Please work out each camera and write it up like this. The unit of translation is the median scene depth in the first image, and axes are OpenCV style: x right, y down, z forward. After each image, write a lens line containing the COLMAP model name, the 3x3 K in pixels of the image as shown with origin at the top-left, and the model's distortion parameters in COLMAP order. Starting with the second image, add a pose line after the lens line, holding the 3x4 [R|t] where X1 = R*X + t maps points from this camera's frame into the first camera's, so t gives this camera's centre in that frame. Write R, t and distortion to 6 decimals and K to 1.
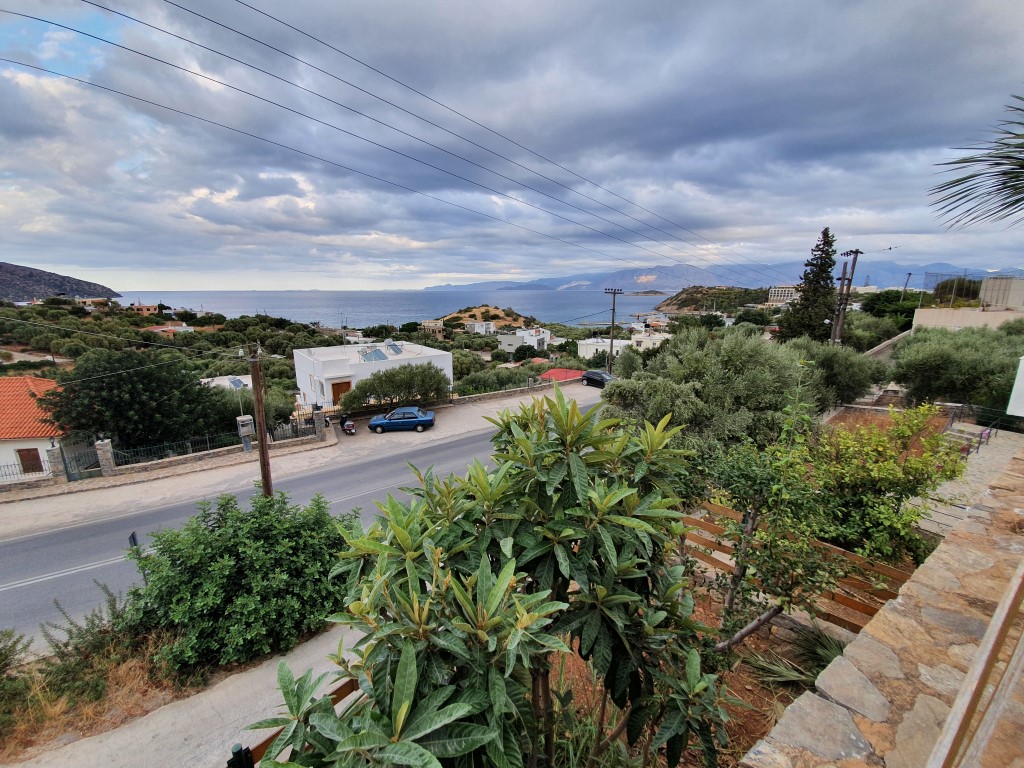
lens RADIAL K [[408.3, 0, 512.0], [0, 408.3, 384.0], [0, 0, 1]] dist [-0.001196, -0.012184]
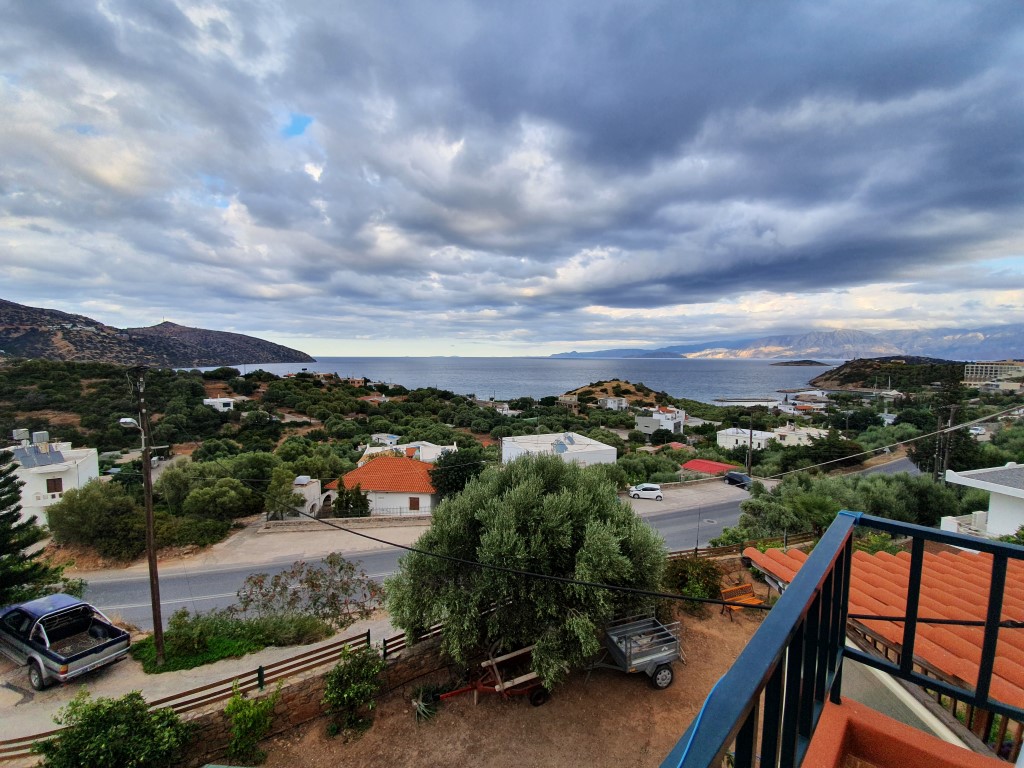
lens RADIAL K [[408.1, 0, 508.8], [0, 408.1, 385.5], [0, 0, 1]] dist [0.000734, -0.012054]
pose [[0.952752, 0.027161, -0.302531, -0.025867], [-0.074141, 0.986663, -0.144910, -0.018149], [0.294560, 0.160494, 0.942059, -0.123979]]
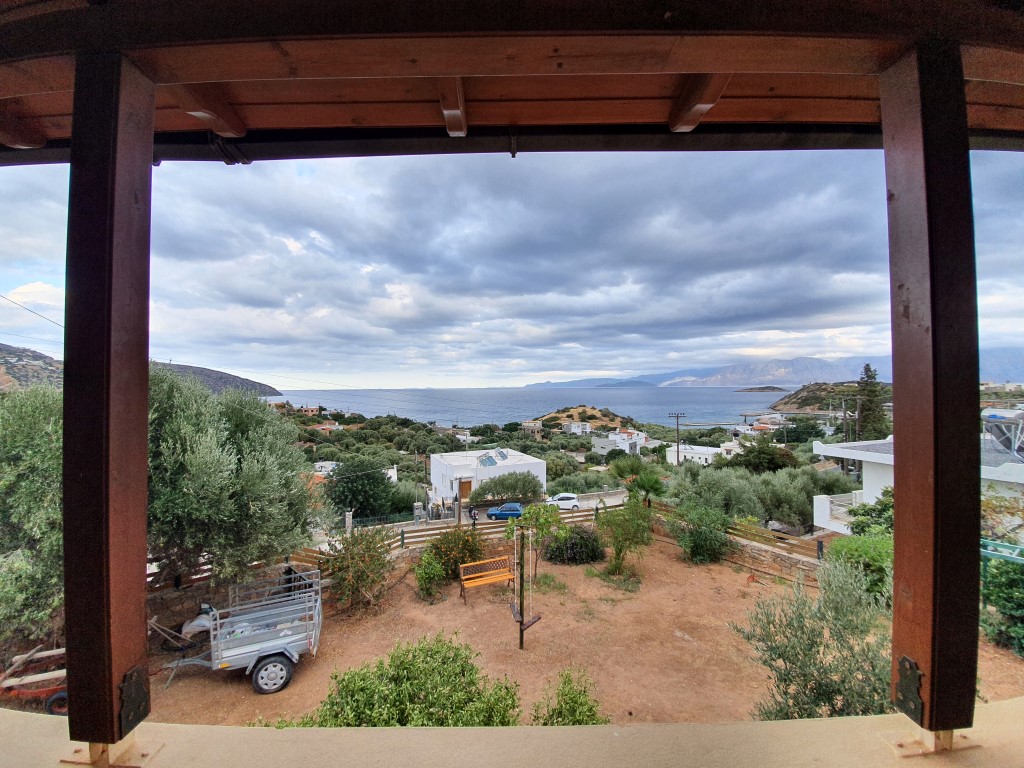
lens RADIAL K [[408.1, 0, 508.8], [0, 408.1, 385.5], [0, 0, 1]] dist [0.000734, -0.012054]
pose [[0.969657, -0.009646, -0.244277, 0.016998], [-0.046462, 0.973738, -0.222880, -0.005019], [0.240012, 0.227467, 0.943744, -0.089458]]
